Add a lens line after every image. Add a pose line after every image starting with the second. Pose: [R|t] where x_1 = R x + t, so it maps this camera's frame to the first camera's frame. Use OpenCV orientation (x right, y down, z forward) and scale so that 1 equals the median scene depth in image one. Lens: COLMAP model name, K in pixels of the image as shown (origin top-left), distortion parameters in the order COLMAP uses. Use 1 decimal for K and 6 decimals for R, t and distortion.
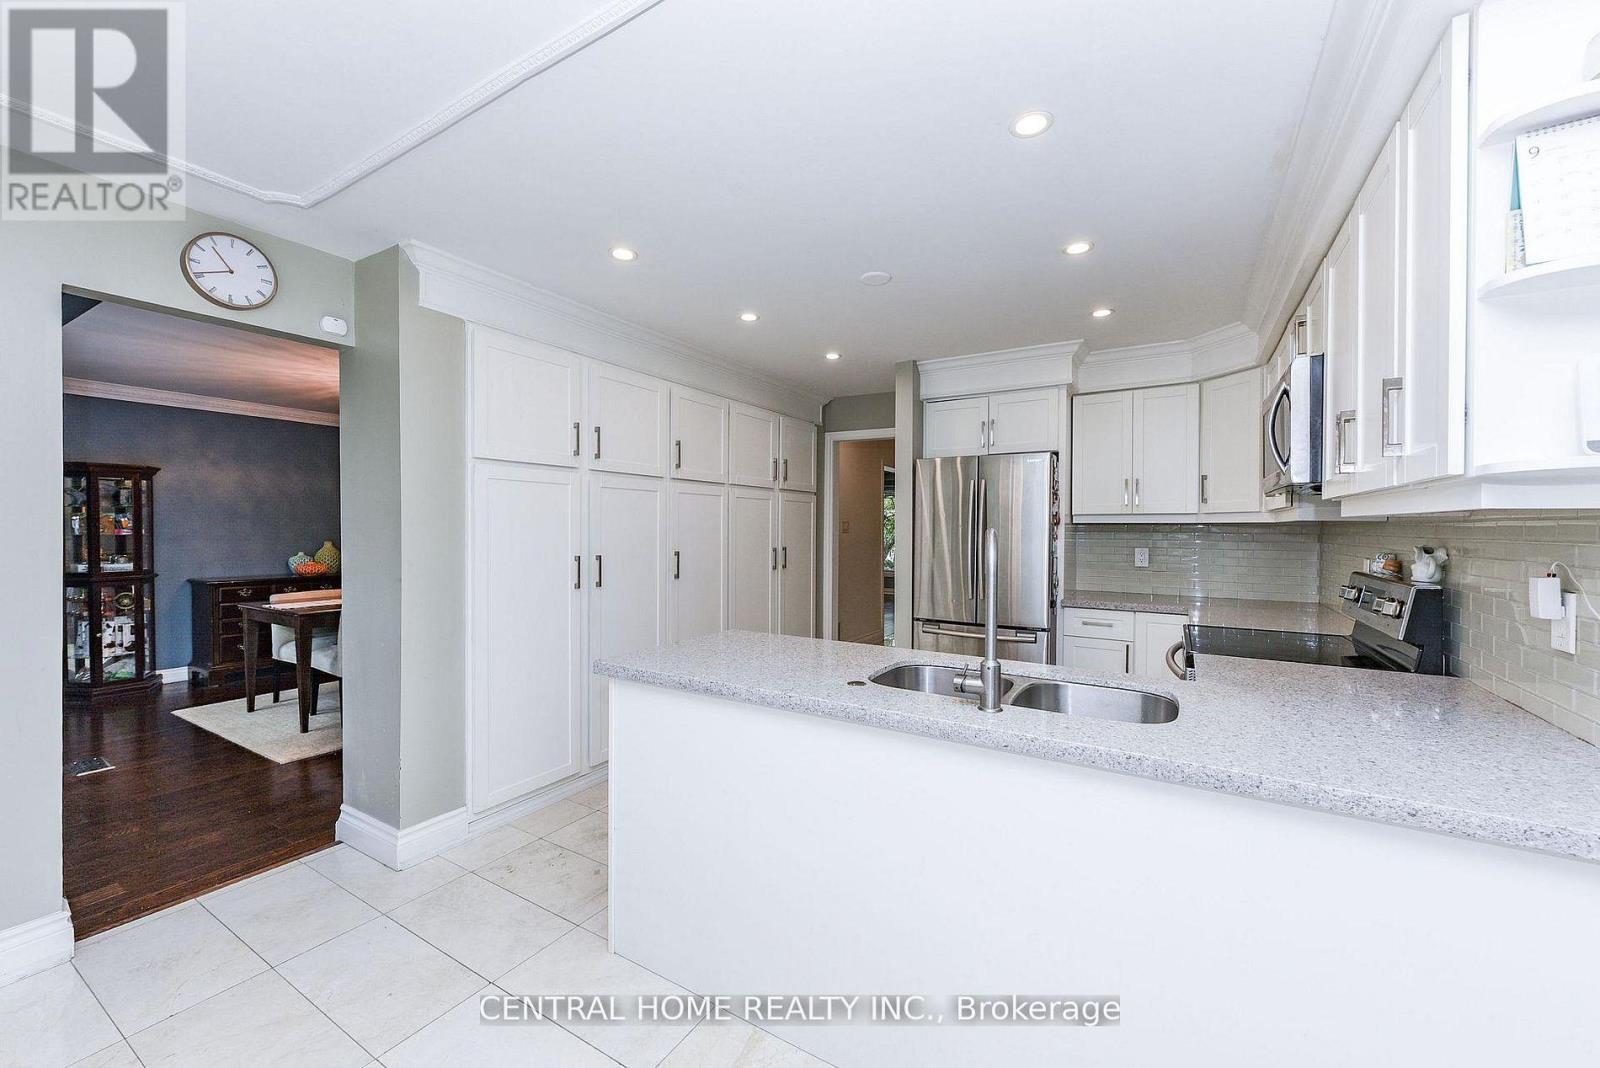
lens RADIAL K [[621.9, 0, 797.6], [0, 621.9, 536.3], [0, 0, 1]] dist [-0.002220, 0.000288]
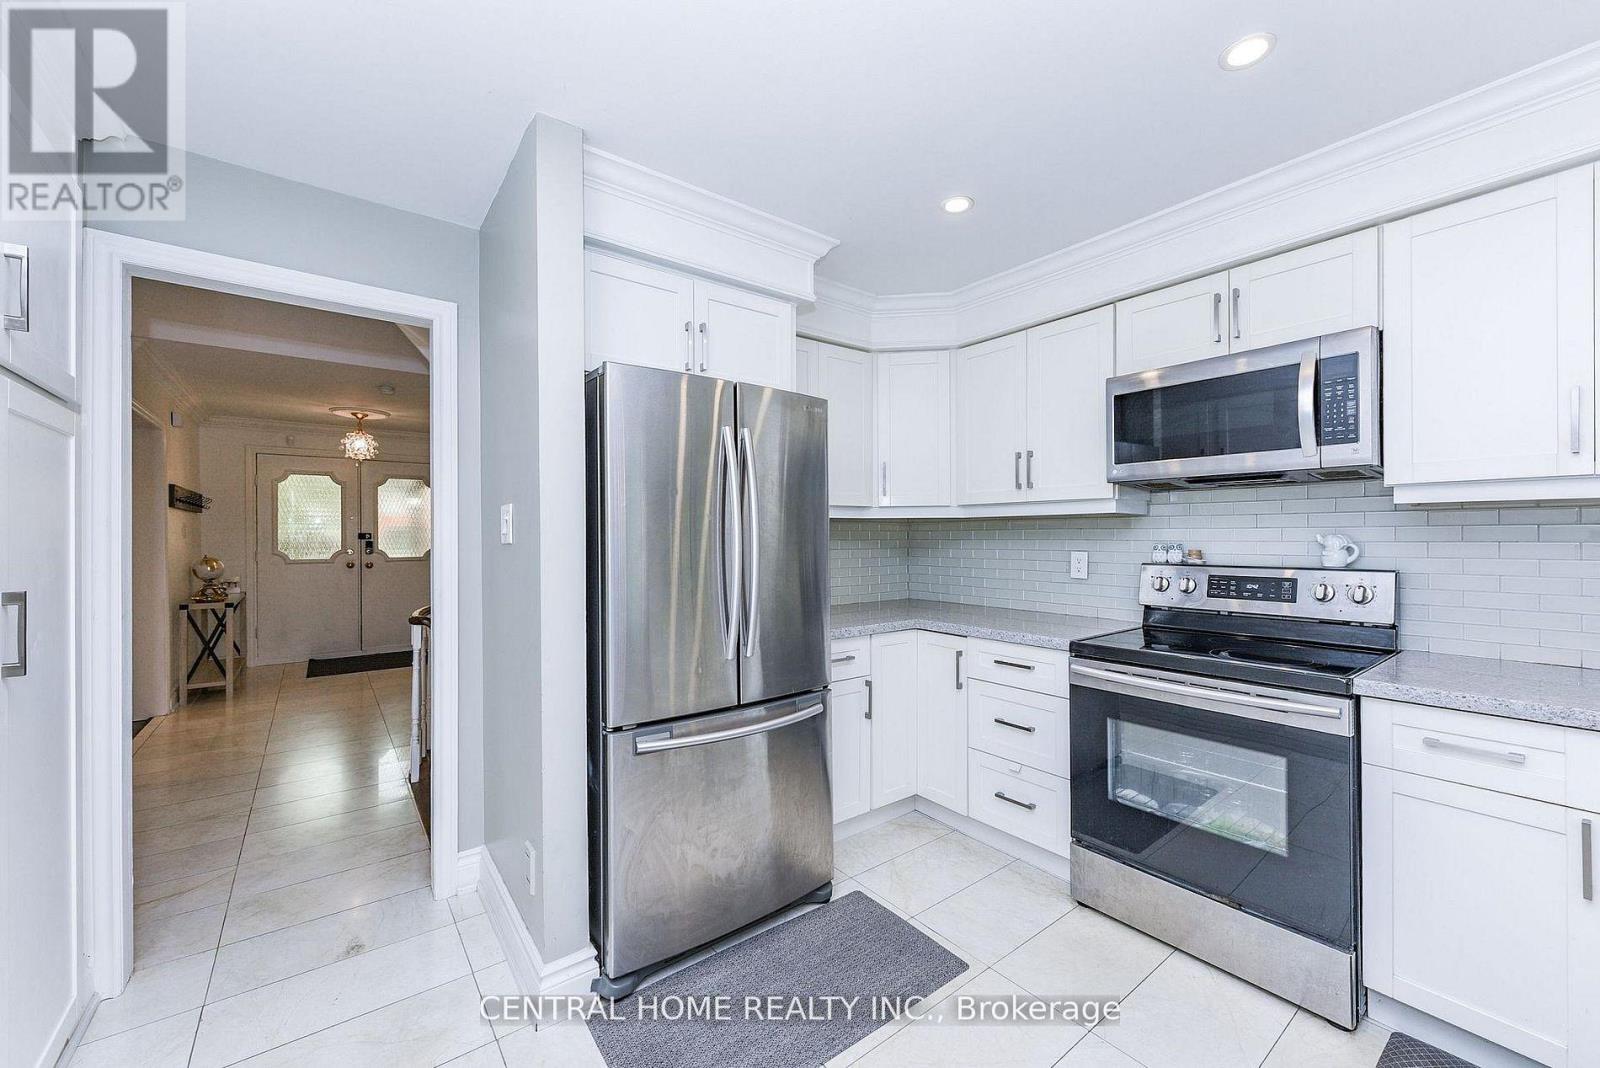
lens RADIAL K [[621.9, 0, 804.8], [0, 621.9, 530.7], [0, 0, 1]] dist [-0.002220, 0.000288]
pose [[0.354437, 0.001144, 0.935079, -0.179448], [0.015641, 0.999852, -0.007152, 0.000466], [-0.934949, 0.017161, 0.354367, 0.781282]]
